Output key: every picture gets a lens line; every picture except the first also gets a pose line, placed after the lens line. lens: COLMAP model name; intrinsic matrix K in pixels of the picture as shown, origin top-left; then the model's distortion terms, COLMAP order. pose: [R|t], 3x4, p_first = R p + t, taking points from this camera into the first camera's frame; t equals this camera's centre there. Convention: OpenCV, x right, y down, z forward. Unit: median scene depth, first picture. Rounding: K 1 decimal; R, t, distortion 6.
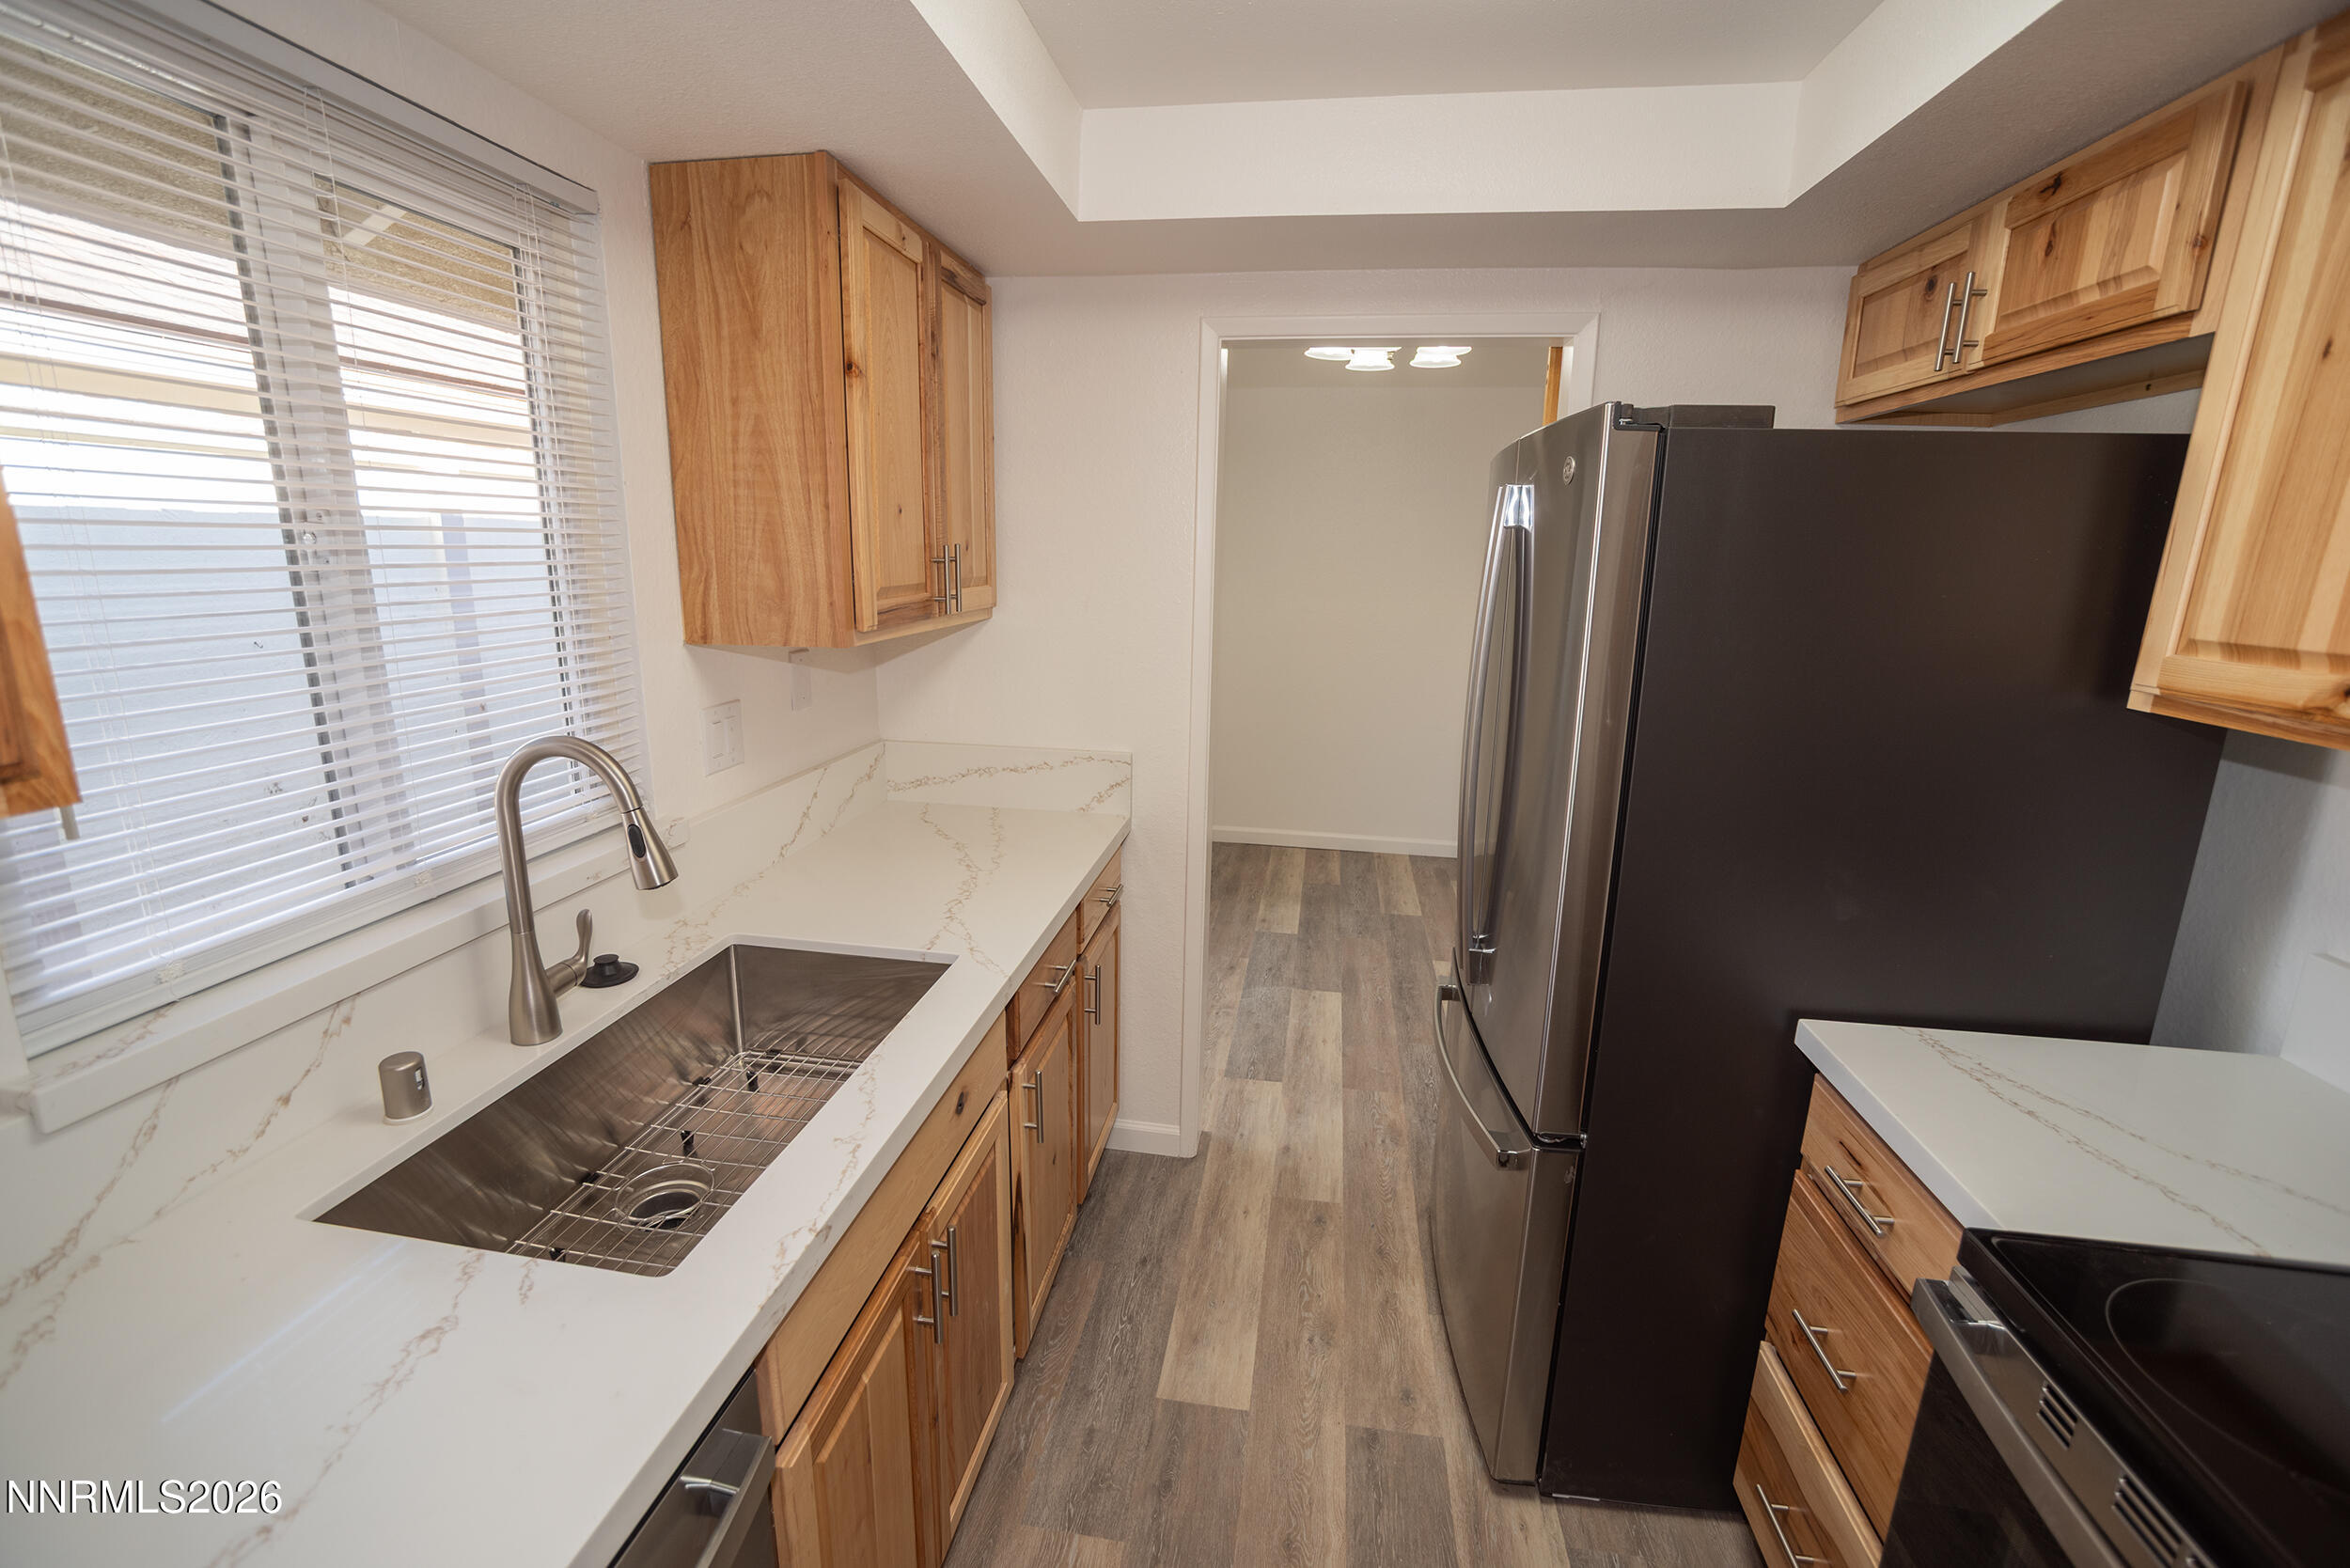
lens RADIAL K [[1006.4, 0, 1168.0], [0, 1006.4, 778.4], [0, 0, 1]] dist [-0.057169, 0.017983]
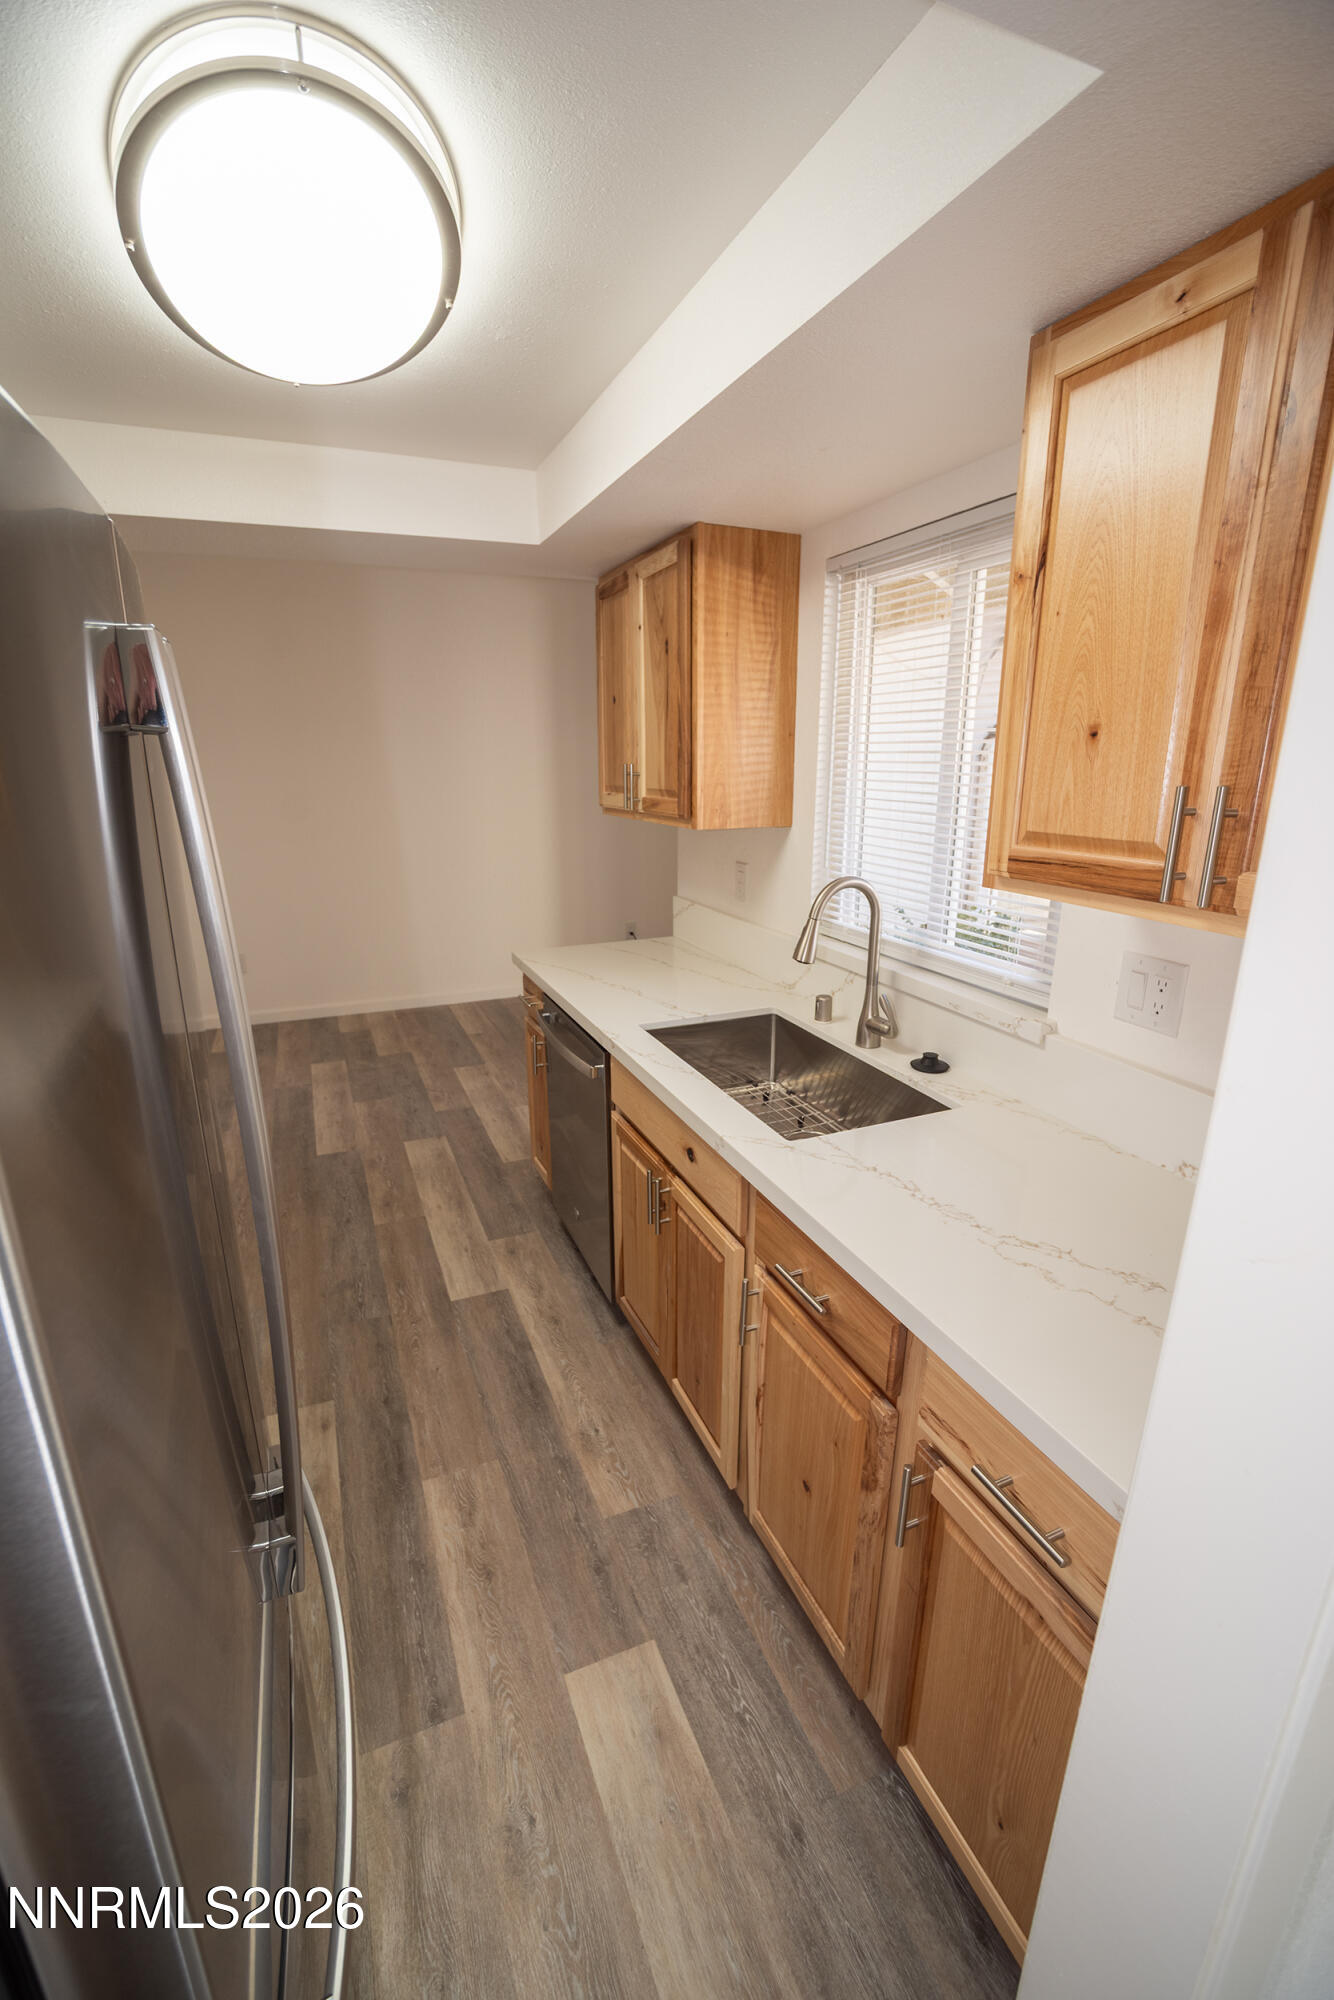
lens RADIAL K [[871.8, 0, 655.9], [0, 871.8, 1000.9], [0, 0, 1]] dist [-0.070016, 0.029699]
pose [[-0.856929, 0.126328, -0.499714, 0.350680], [-0.127361, 0.887541, 0.442776, -0.341048], [0.499452, 0.443071, -0.744470, 1.431124]]
